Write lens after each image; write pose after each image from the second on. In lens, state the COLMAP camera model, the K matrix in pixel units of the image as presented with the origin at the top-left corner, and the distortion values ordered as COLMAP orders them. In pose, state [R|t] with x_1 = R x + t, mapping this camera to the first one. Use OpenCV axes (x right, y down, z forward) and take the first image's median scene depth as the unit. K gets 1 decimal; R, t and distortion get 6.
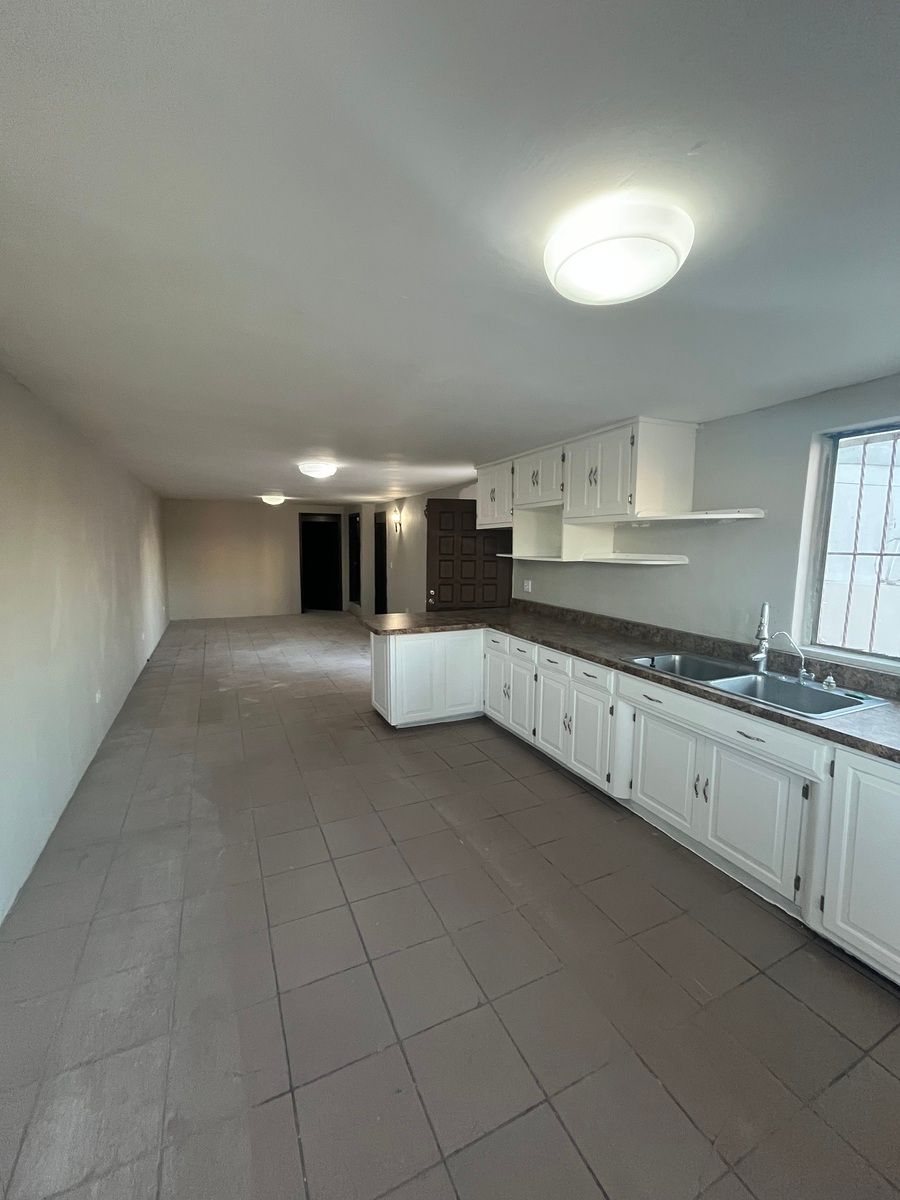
lens RADIAL K [[481.8, 0, 443.1], [0, 481.8, 600.2], [0, 0, 1]] dist [-0.000770, 0.000086]
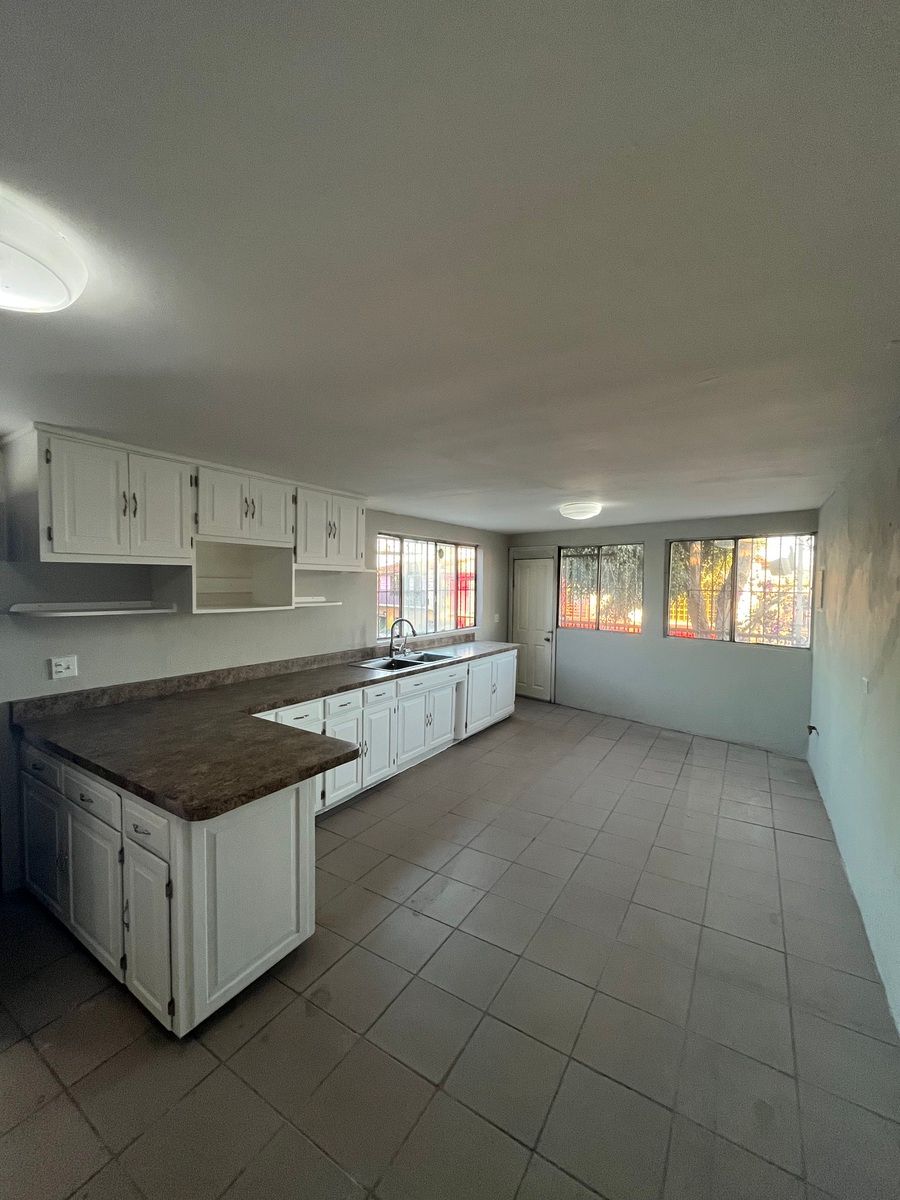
lens RADIAL K [[481.8, 0, 443.1], [0, 481.8, 600.2], [0, 0, 1]] dist [-0.000770, 0.000086]
pose [[-0.517667, -0.054215, 0.853863, -0.598262], [0.086705, 0.989528, 0.115395, -0.153611], [-0.851178, 0.133770, -0.507545, 1.060161]]
